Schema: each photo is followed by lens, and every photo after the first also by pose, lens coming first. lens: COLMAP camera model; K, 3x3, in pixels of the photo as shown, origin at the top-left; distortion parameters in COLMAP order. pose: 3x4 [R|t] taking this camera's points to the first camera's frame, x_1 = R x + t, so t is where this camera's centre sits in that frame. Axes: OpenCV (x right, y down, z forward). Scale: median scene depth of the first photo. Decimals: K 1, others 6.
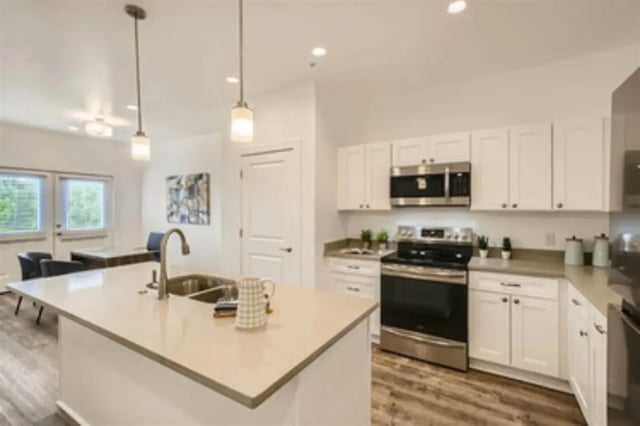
lens RADIAL K [[294.1, 0, 317.8], [0, 294.1, 211.4], [0, 0, 1]] dist [0.003533, 0.000444]
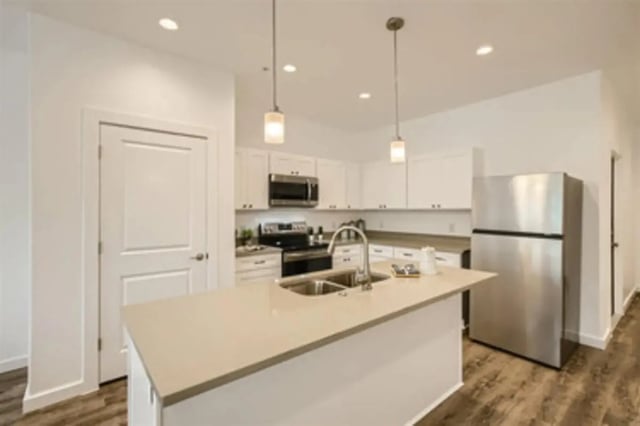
lens RADIAL K [[294.1, 0, 317.5], [0, 294.1, 210.5], [0, 0, 1]] dist [0.003533, 0.000444]
pose [[0.333714, -0.008055, 0.942640, -0.821197], [0.004498, 0.999966, 0.006952, -0.008048], [-0.942664, 0.001920, 0.333739, 0.432838]]
